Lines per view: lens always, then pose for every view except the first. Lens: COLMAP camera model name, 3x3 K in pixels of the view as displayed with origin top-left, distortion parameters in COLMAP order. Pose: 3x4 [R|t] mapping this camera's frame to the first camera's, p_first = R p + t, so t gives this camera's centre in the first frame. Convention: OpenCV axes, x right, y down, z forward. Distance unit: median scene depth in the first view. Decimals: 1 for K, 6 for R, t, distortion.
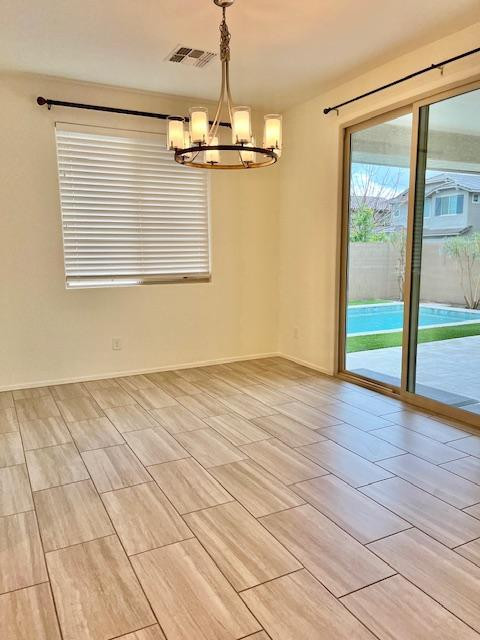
lens RADIAL K [[483.1, 0, 239.4], [0, 483.1, 319.8], [0, 0, 1]] dist [0.049833, -0.037771]
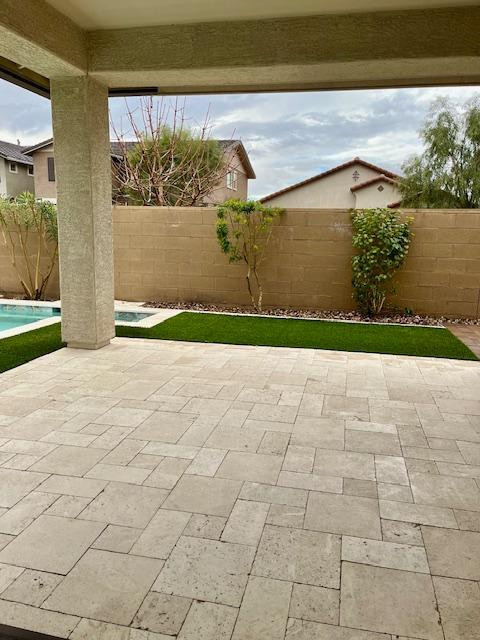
lens RADIAL K [[483.1, 0, 241.4], [0, 483.1, 319.3], [0, 0, 1]] dist [0.049833, -0.037771]
pose [[0.645257, -0.114748, 0.755299, 0.127348], [0.077124, 0.993389, 0.085032, -0.030370], [-0.760063, 0.003384, 0.649841, 0.297673]]
